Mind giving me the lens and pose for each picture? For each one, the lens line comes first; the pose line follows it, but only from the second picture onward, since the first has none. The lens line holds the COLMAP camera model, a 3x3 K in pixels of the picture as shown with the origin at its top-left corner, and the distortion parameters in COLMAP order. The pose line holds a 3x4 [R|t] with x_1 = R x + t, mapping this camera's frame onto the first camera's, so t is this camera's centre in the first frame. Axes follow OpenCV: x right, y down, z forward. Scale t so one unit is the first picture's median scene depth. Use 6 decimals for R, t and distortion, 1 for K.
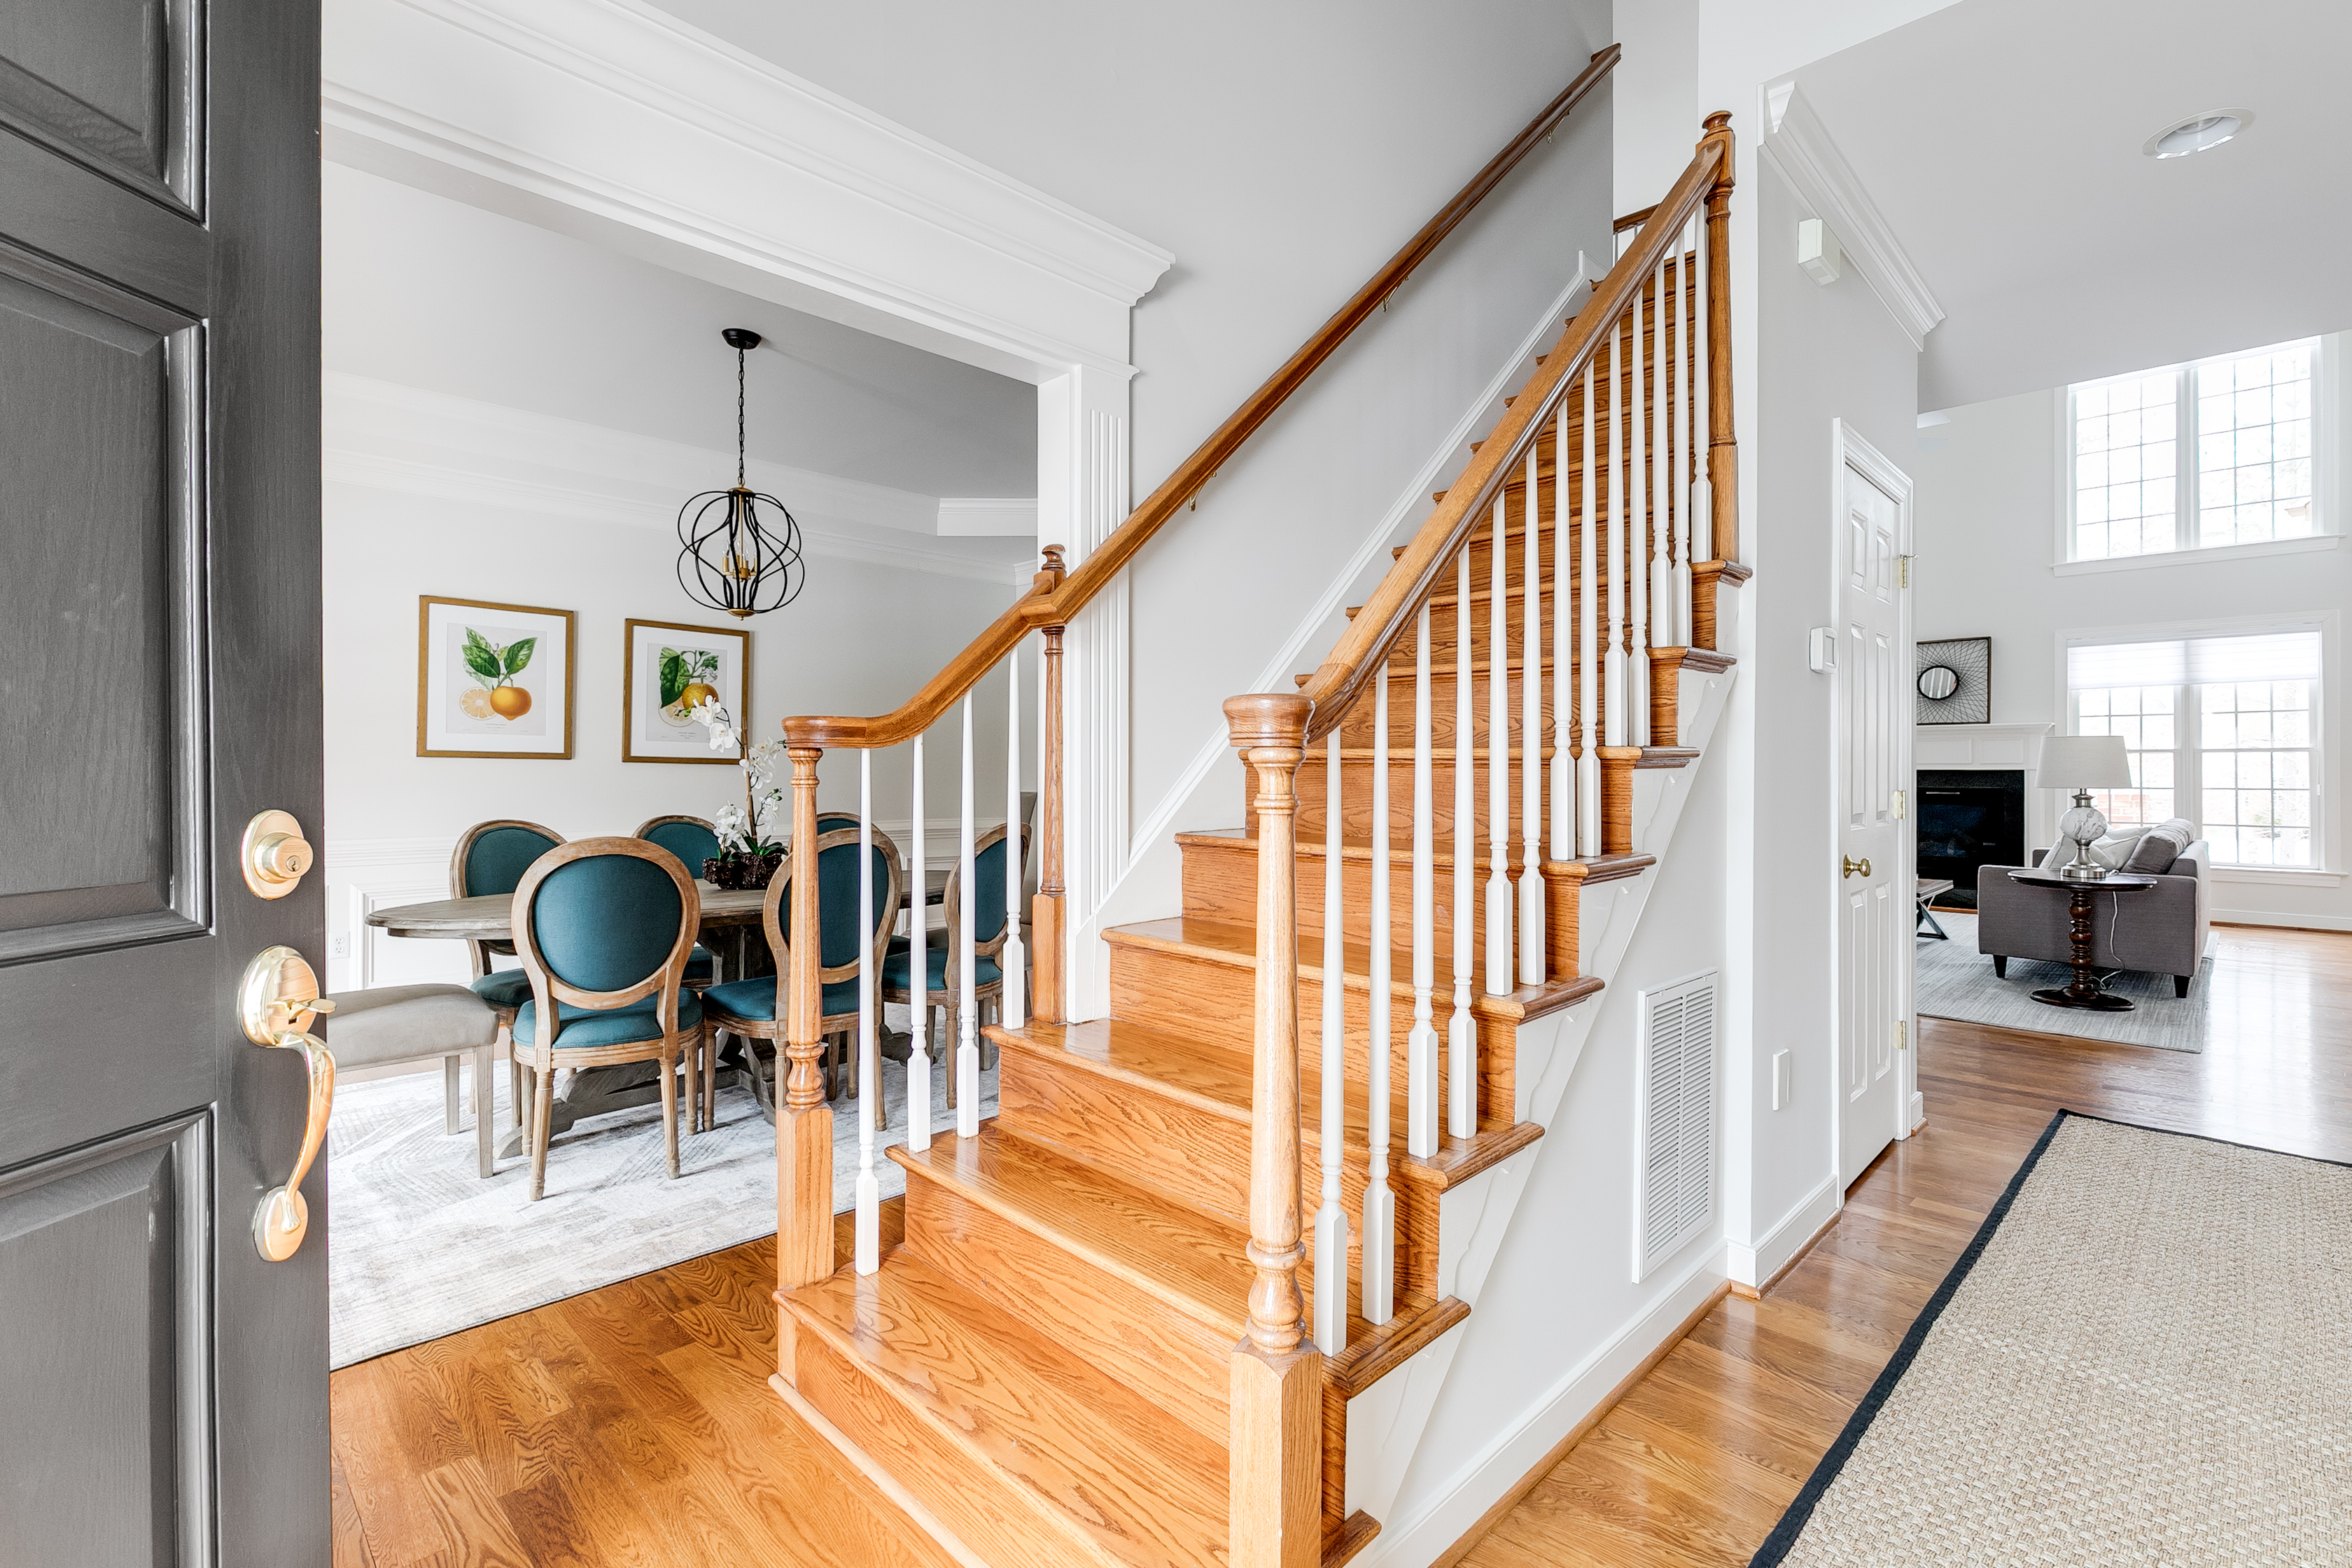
lens RADIAL K [[1089.7, 0, 1220.1], [0, 1089.7, 759.5], [0, 0, 1]] dist [0.008600, -0.003020]
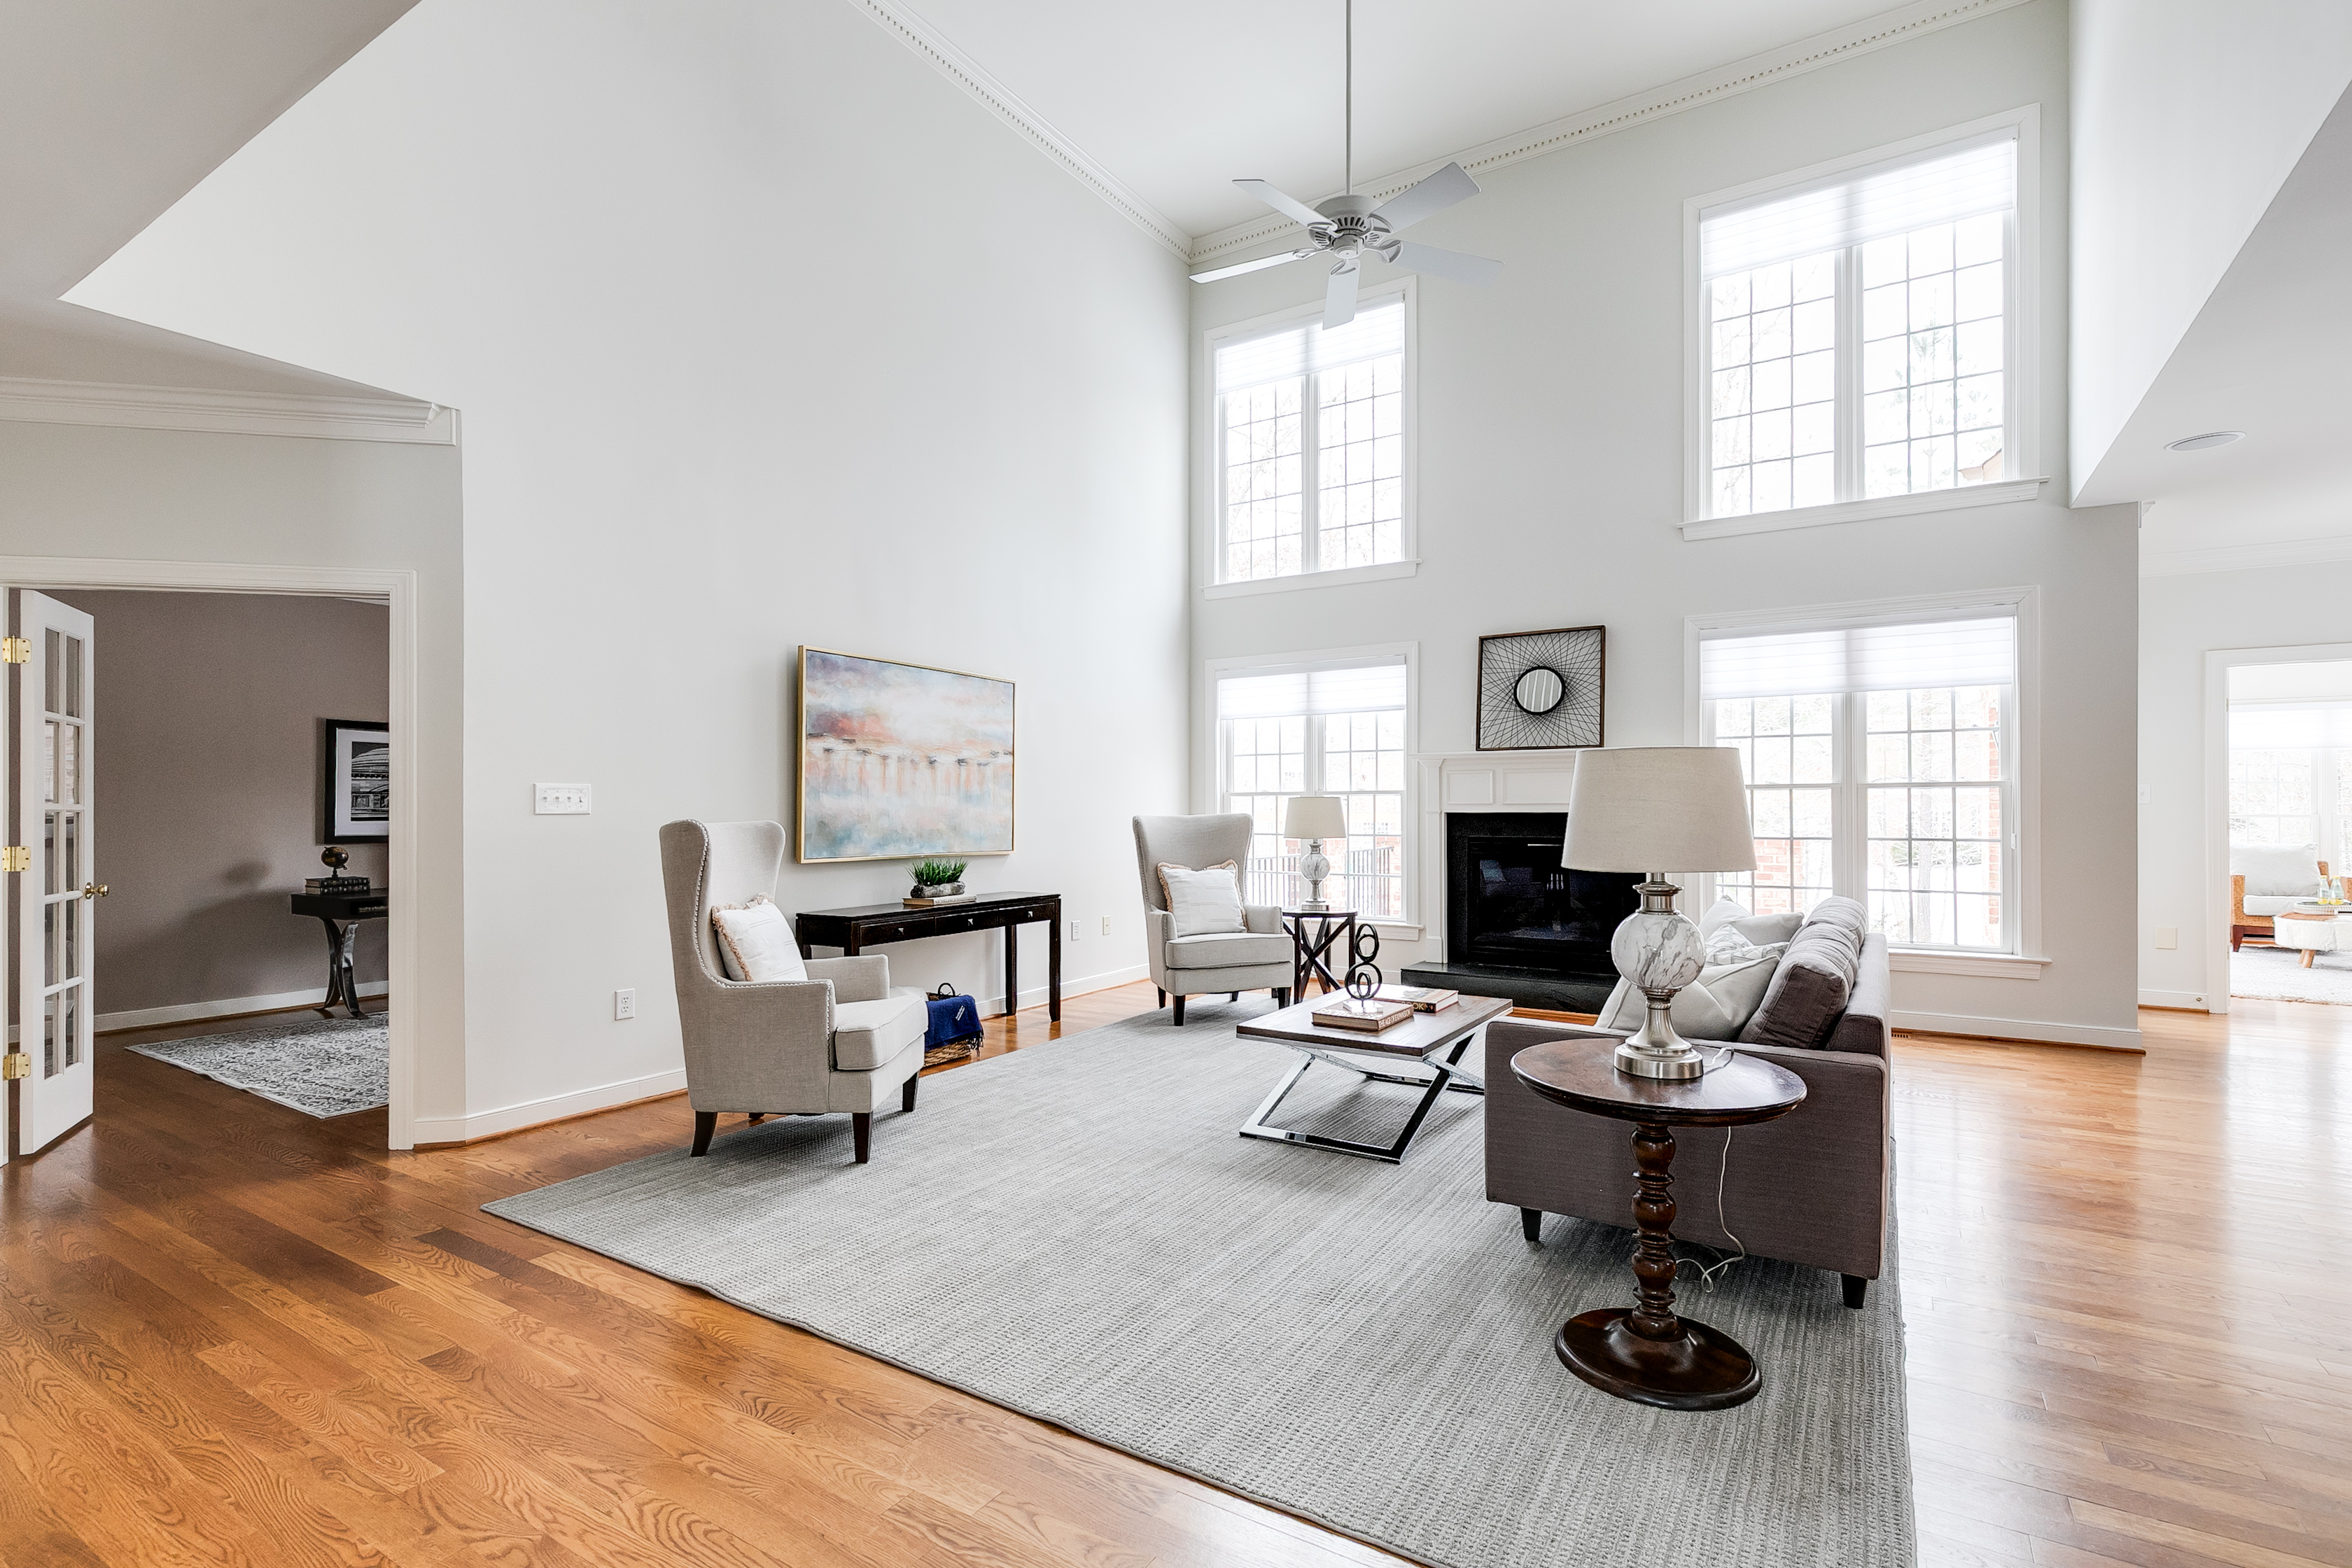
lens RADIAL K [[1089.7, 0, 1162.9], [0, 1089.7, 799.0], [0, 0, 1]] dist [0.008600, -0.003020]
pose [[0.985455, -0.002269, 0.169920, 0.331512], [0.001737, 0.999993, 0.003277, -0.002678], [-0.169927, -0.002934, 0.985452, 0.385045]]
